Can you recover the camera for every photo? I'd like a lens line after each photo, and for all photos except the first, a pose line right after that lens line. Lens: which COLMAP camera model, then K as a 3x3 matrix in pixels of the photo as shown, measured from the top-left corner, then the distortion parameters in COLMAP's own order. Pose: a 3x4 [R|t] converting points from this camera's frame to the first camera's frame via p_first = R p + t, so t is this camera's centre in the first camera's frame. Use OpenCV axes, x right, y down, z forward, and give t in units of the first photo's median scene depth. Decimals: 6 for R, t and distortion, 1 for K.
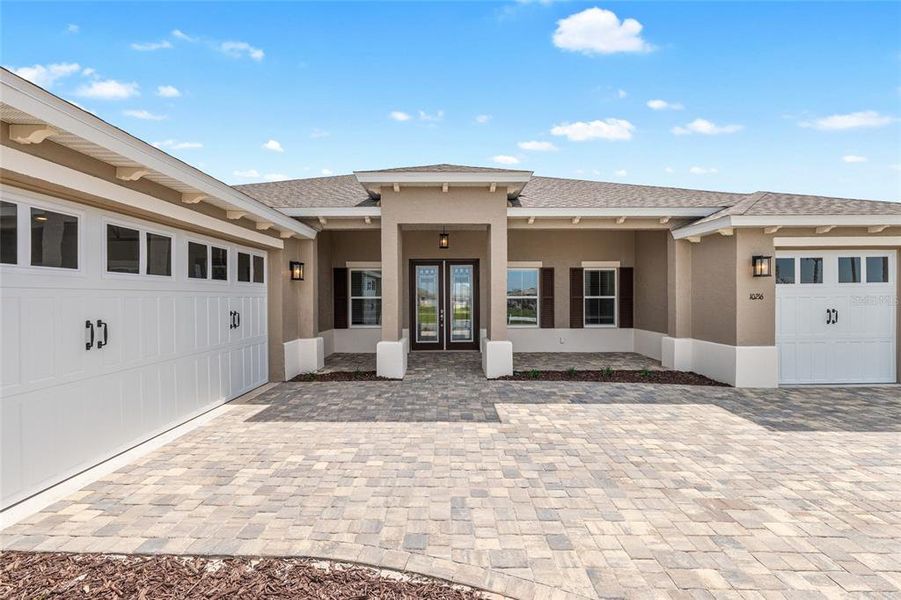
lens RADIAL K [[403.1, 0, 448.1], [0, 403.1, 299.3], [0, 0, 1]] dist [-0.002446, -0.000125]
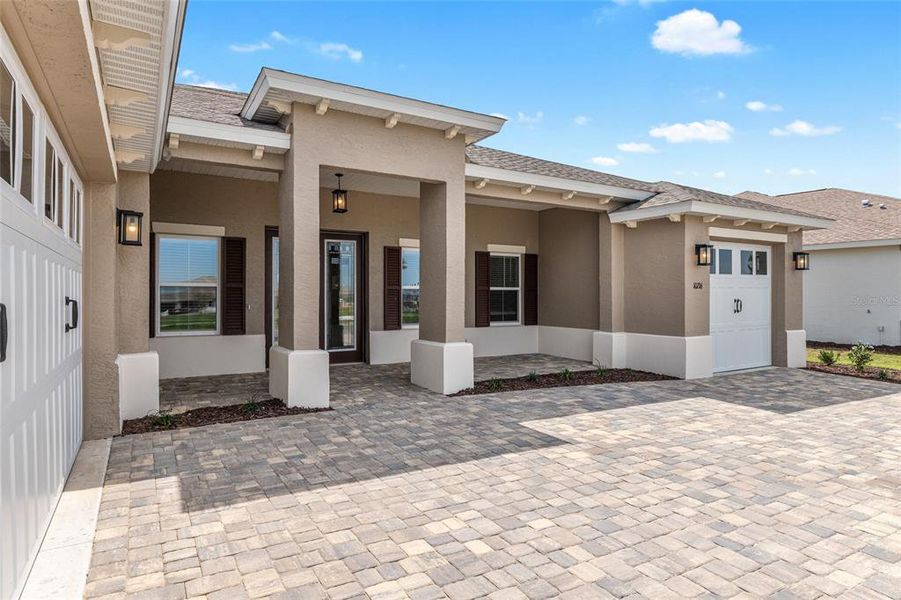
lens RADIAL K [[525.9, 0, 450.5], [0, 525.9, 300.0], [0, 0, 1]] dist [0.000412, 0.000284]
pose [[0.861523, 0.000995, 0.507718, -0.366582], [0.000070, 0.999998, -0.002078, 0.027679], [-0.507719, 0.001826, 0.861521, 0.179677]]
